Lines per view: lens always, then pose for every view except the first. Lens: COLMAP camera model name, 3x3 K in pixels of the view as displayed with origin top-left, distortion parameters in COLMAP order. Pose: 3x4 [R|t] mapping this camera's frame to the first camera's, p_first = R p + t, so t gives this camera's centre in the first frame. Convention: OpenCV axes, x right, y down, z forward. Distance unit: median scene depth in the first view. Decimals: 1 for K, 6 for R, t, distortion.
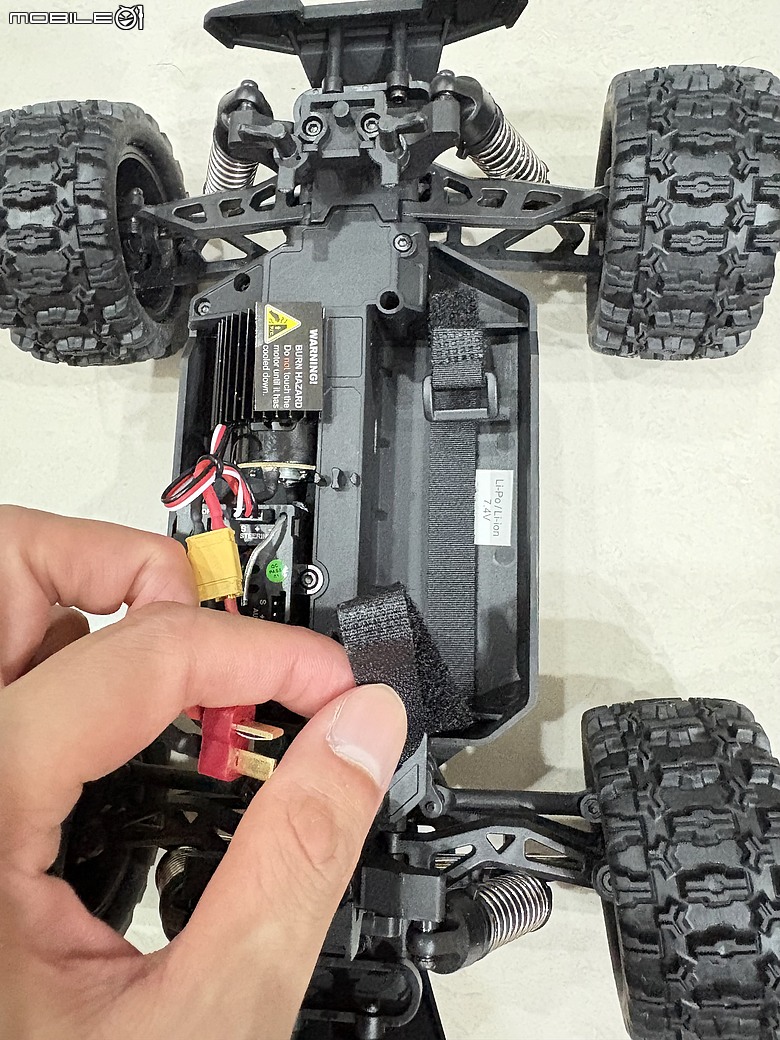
lens RADIAL K [[795.6, 0, 395.4], [0, 795.6, 473.1], [0, 0, 1]] dist [0.068654, -0.078223]
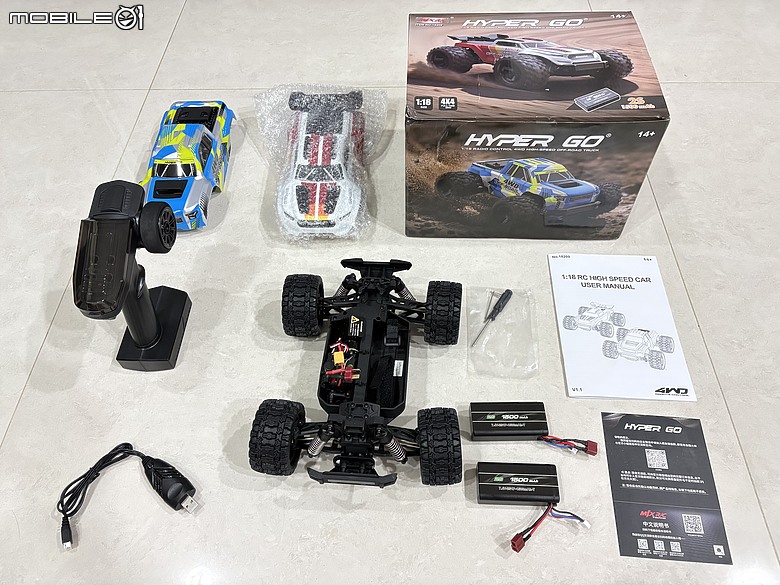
lens RADIAL K [[622.5, 0, 390.0], [0, 622.5, 292.5], [0, 0, 1]] dist [0.009170, 0.009983]
pose [[0.991310, 0.106224, 0.077595, -0.227221], [-0.061933, 0.897276, -0.437105, 1.166963], [-0.116055, 0.428501, 0.896057, -2.202315]]
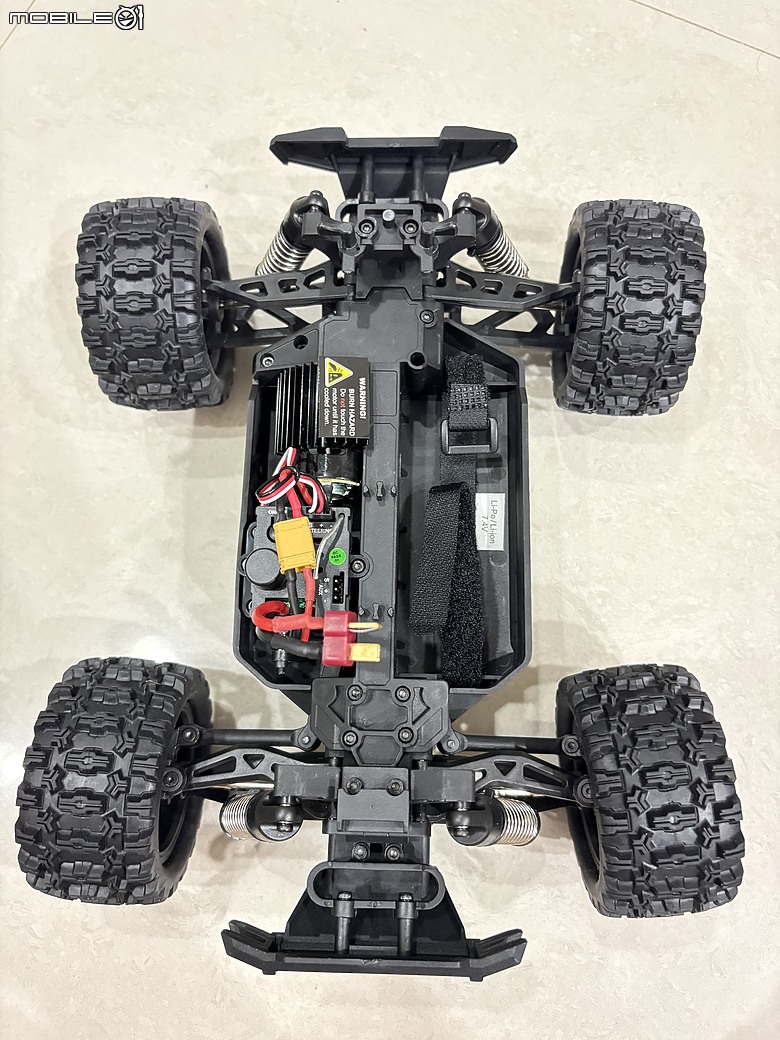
lens RADIAL K [[830.0, 0, 390.0], [0, 830.0, 520.0], [0, 0, 1]] dist [0.009170, 0.009983]
pose [[0.993881, 0.016354, 0.109239, -0.191512], [-0.008725, 0.997512, -0.069954, 0.138878], [-0.110111, 0.068573, 0.991551, -0.318525]]
